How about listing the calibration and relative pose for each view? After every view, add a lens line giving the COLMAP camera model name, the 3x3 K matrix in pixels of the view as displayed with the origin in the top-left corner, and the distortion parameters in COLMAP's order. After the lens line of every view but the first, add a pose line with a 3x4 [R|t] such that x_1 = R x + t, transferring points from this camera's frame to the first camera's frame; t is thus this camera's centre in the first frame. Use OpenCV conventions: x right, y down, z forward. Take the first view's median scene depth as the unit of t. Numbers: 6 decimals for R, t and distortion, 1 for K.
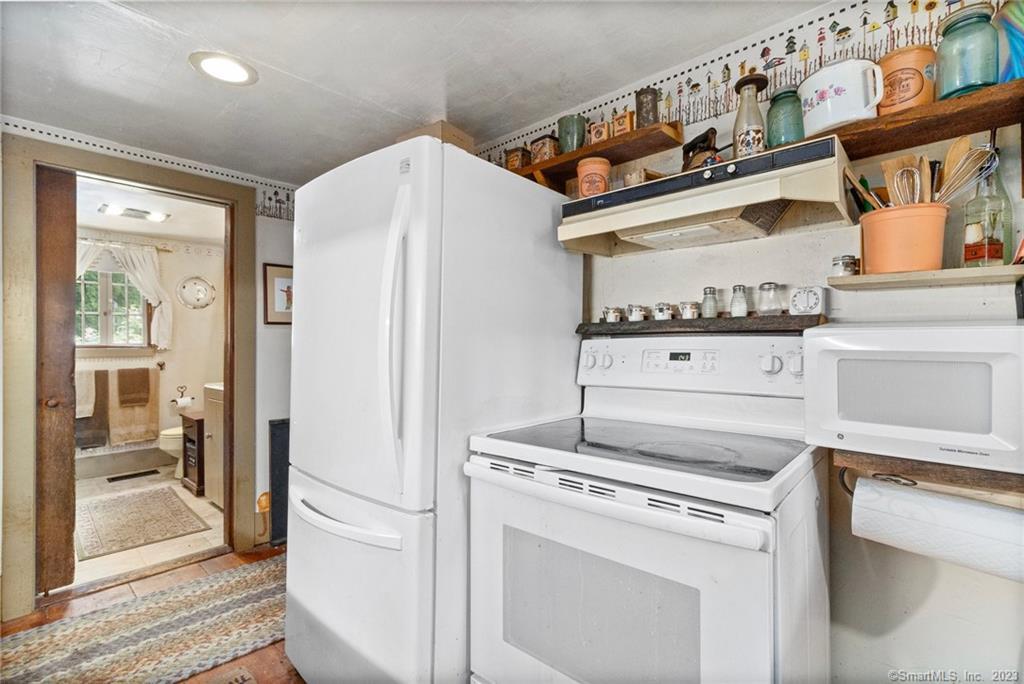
lens RADIAL K [[472.2, 0, 508.6], [0, 472.2, 345.0], [0, 0, 1]] dist [0.000052, 0.001160]
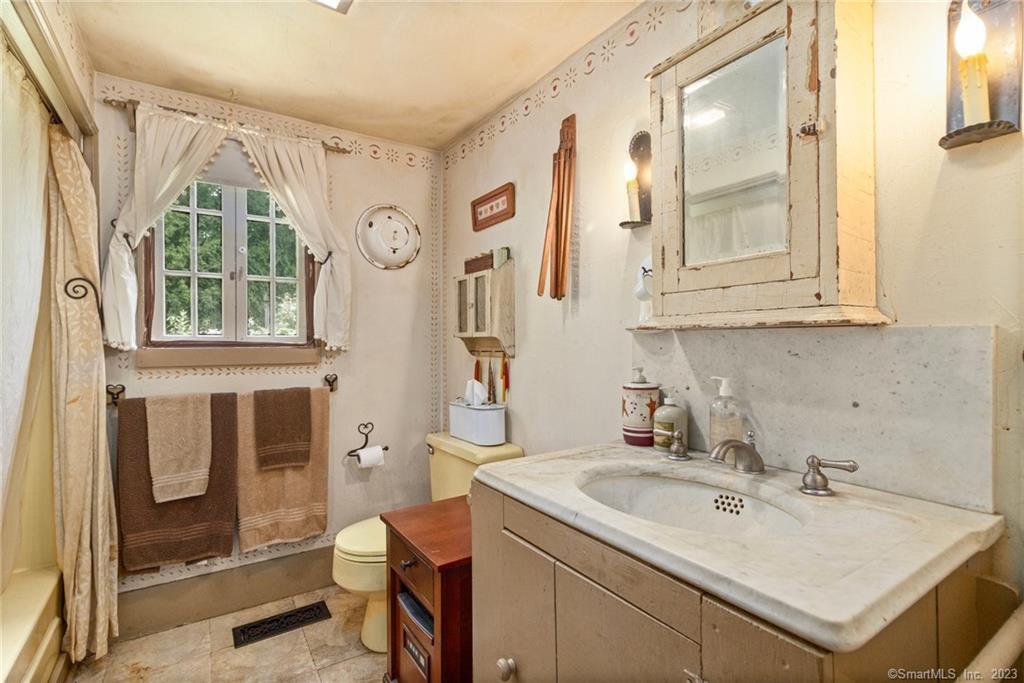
lens RADIAL K [[472.2, 0, 504.9], [0, 472.2, 343.4], [0, 0, 1]] dist [0.000052, 0.001160]
pose [[0.969913, 0.002648, -0.243436, -0.454544], [-0.001362, 0.999984, 0.005448, 0.000021], [0.243447, -0.004952, 0.969902, 0.585258]]
